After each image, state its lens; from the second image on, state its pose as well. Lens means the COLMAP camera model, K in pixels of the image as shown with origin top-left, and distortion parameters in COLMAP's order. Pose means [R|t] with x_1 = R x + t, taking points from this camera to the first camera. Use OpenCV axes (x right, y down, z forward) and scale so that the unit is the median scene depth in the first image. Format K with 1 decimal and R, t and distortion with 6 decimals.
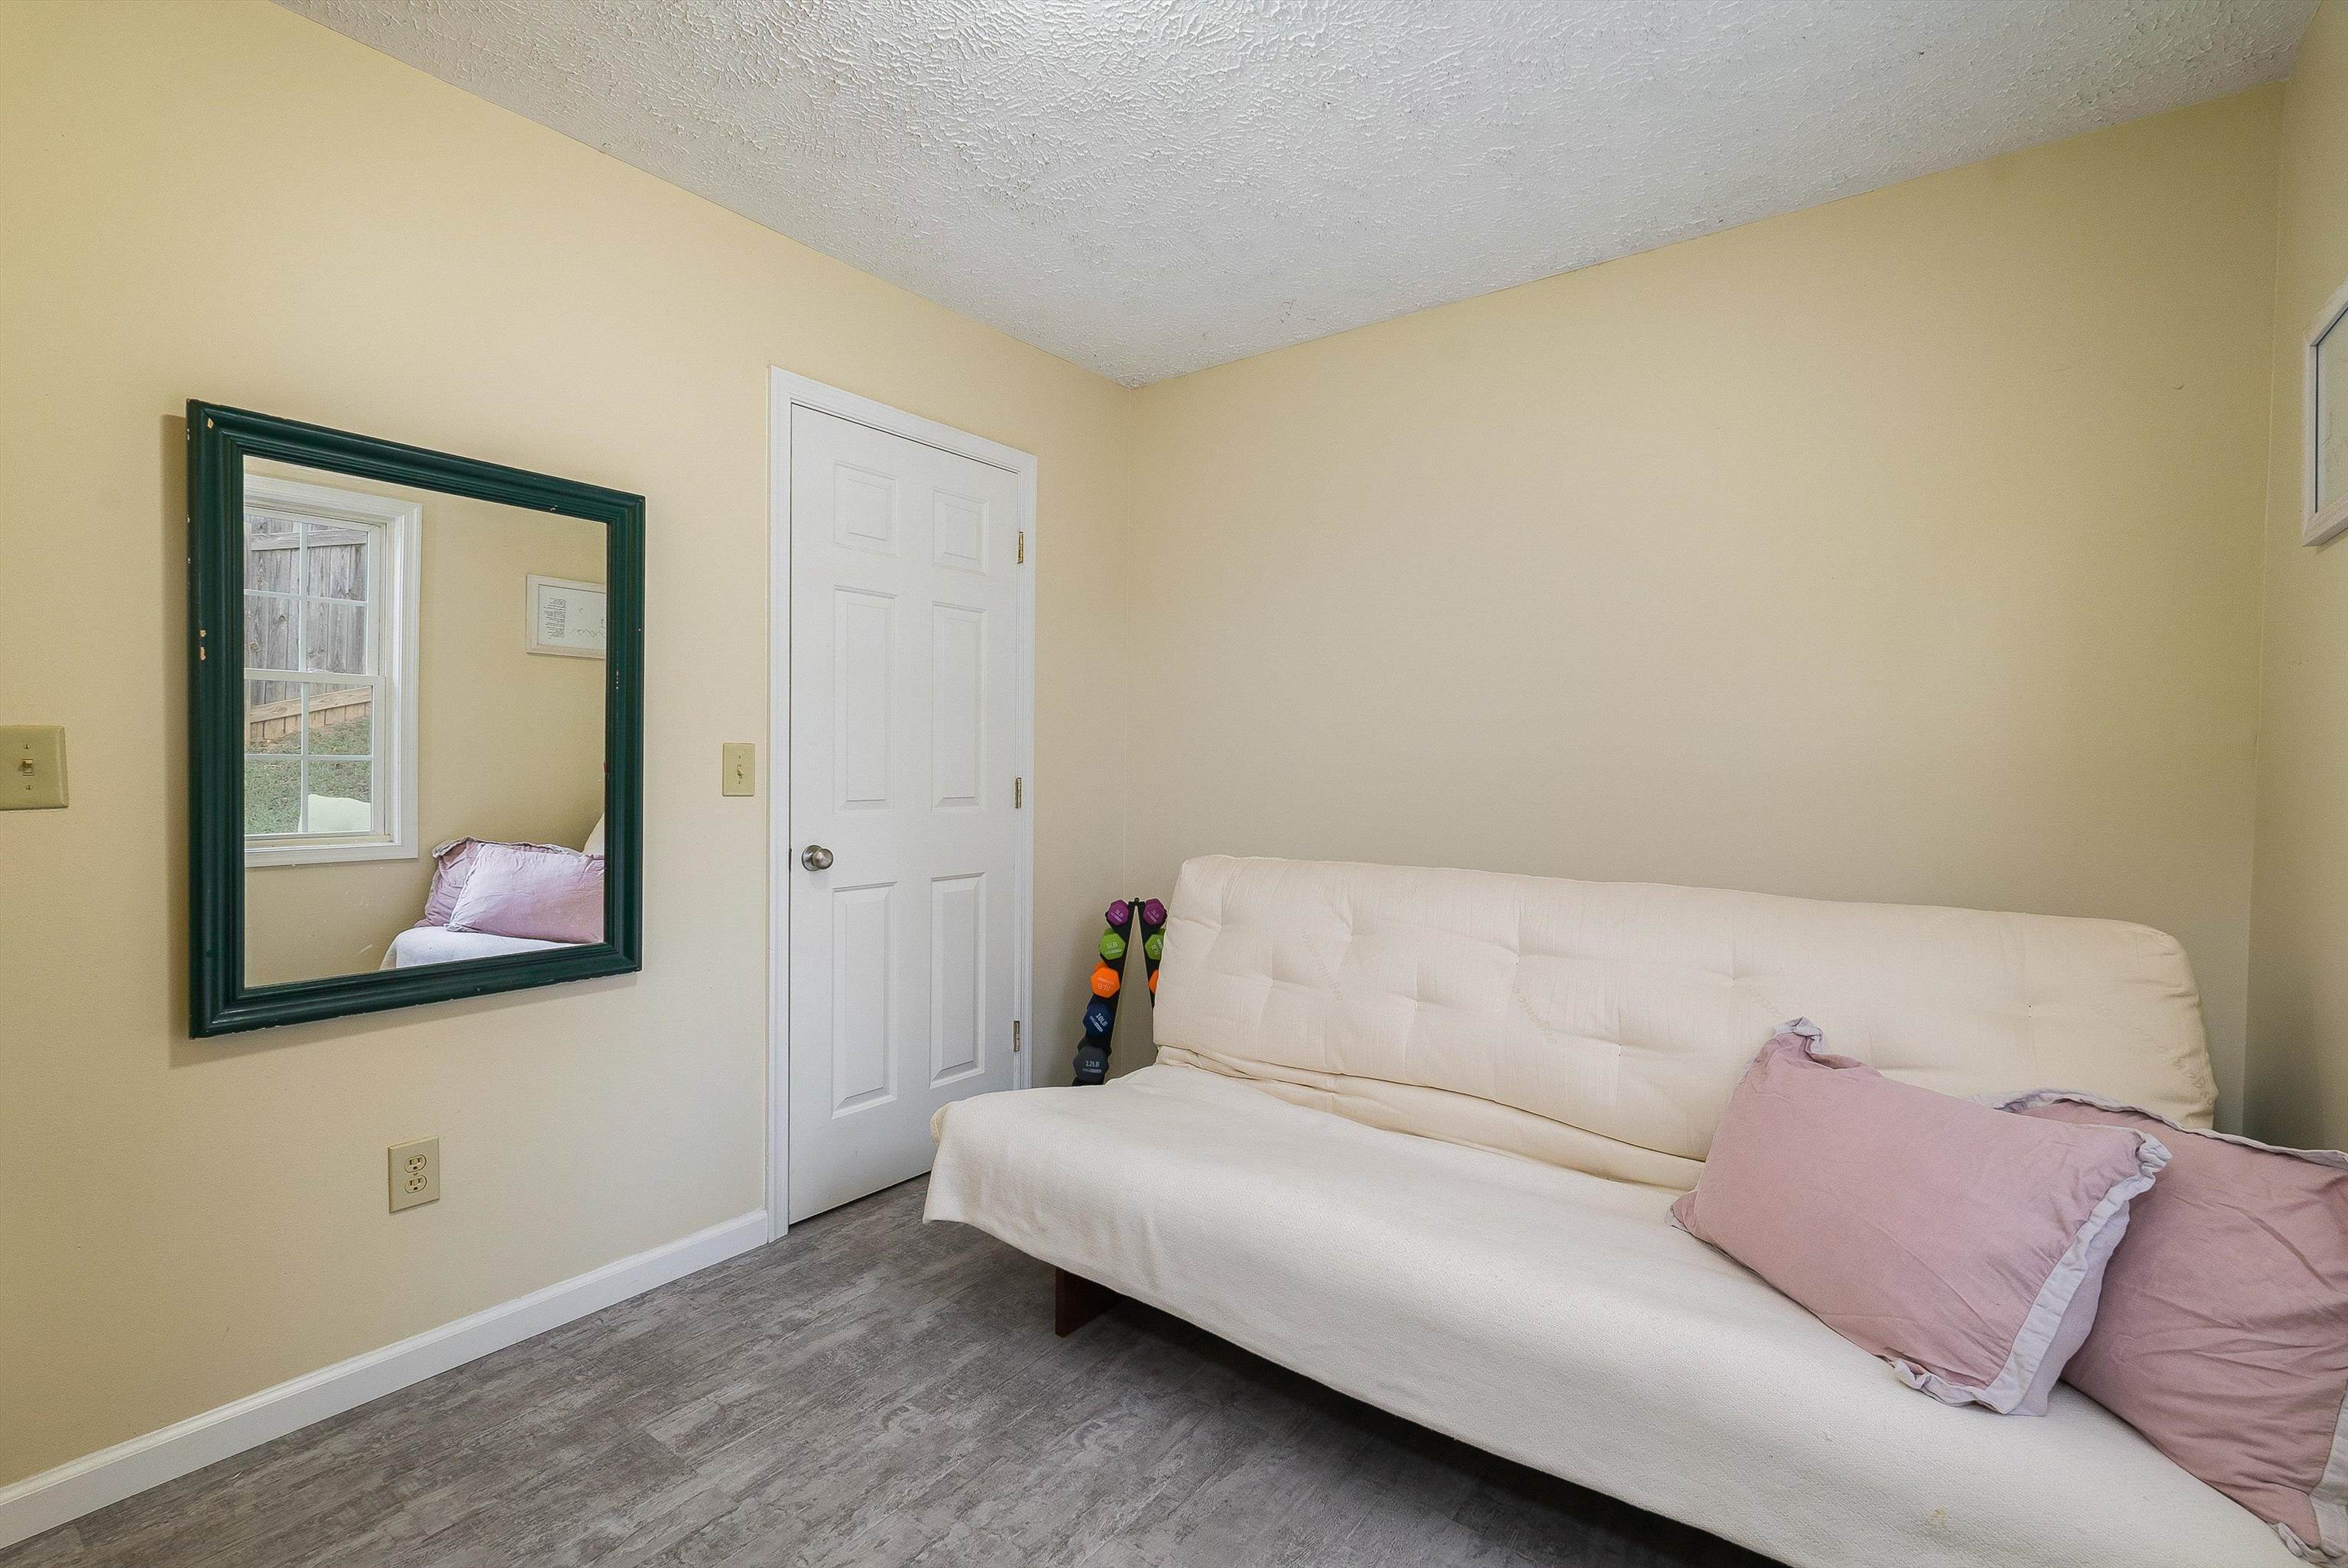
lens RADIAL K [[1036.4, 0, 1179.3], [0, 1036.4, 781.0], [0, 0, 1]] dist [0.005476, -0.000390]
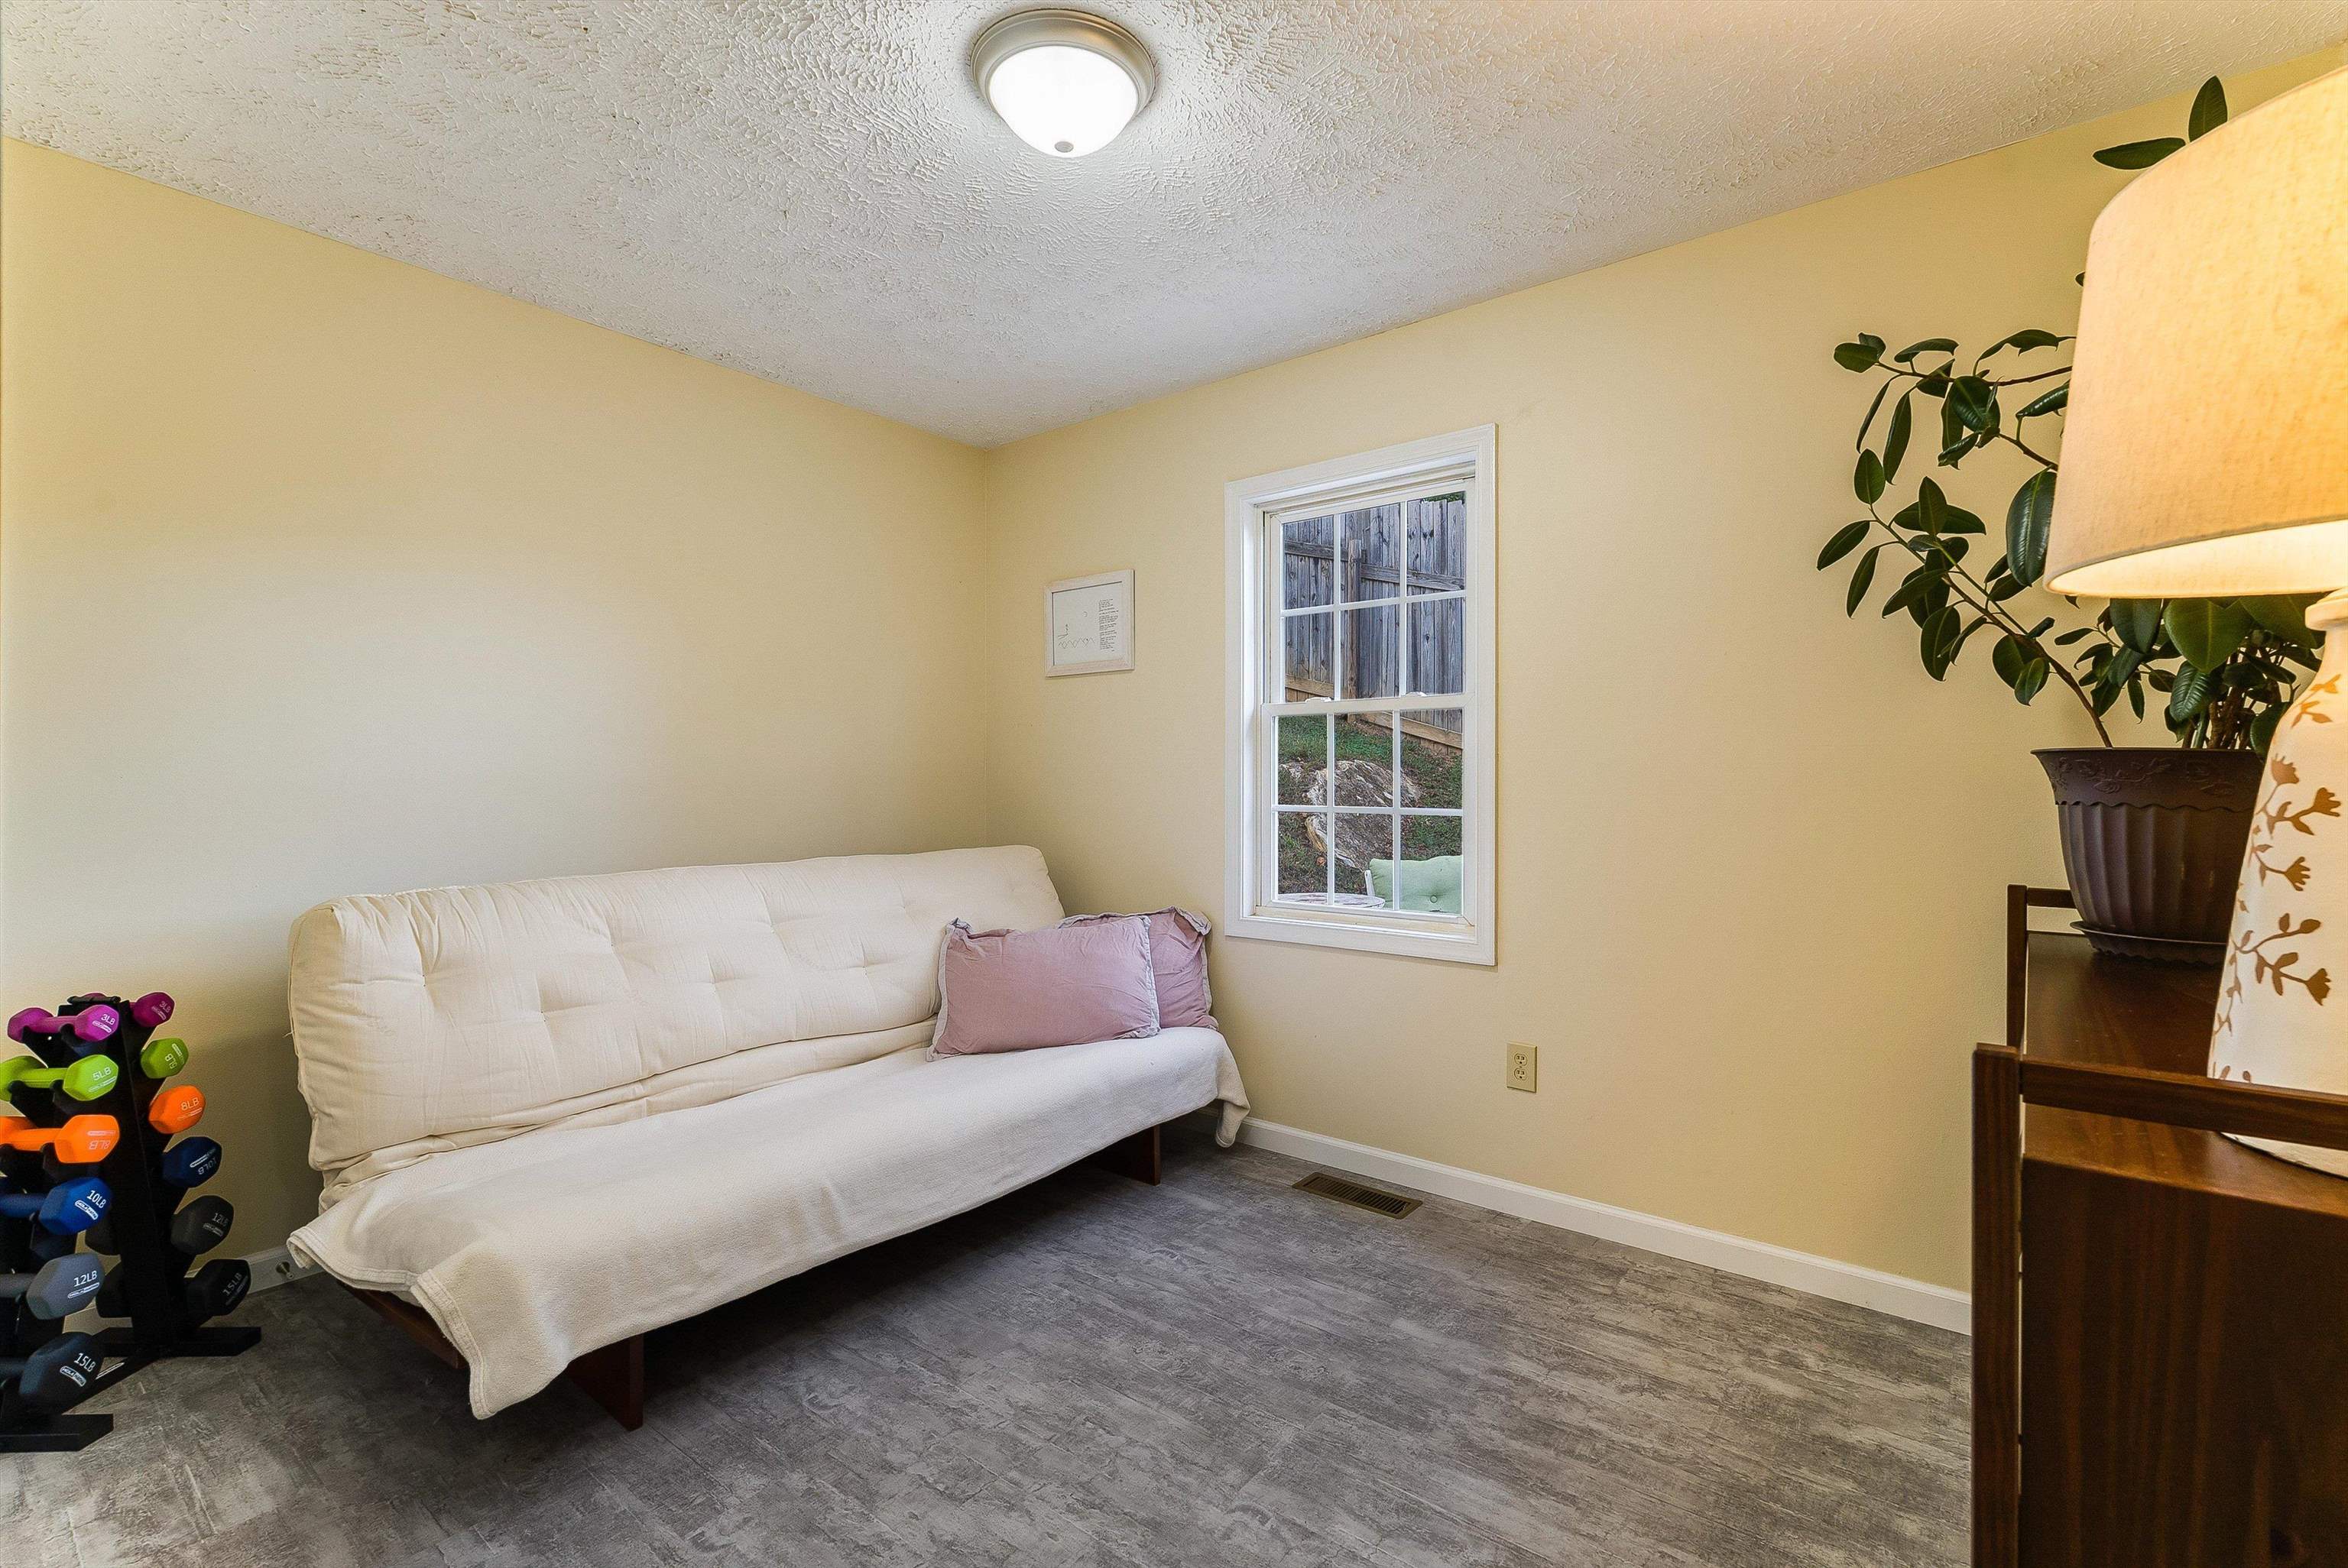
lens RADIAL K [[1036.4, 0, 1178.1], [0, 1036.4, 773.3], [0, 0, 1]] dist [0.005476, -0.000390]
pose [[0.026564, -0.006435, 0.999626, -1.103307], [0.019672, 0.999789, 0.005914, -0.017133], [-0.999454, 0.019507, 0.026685, 0.573295]]
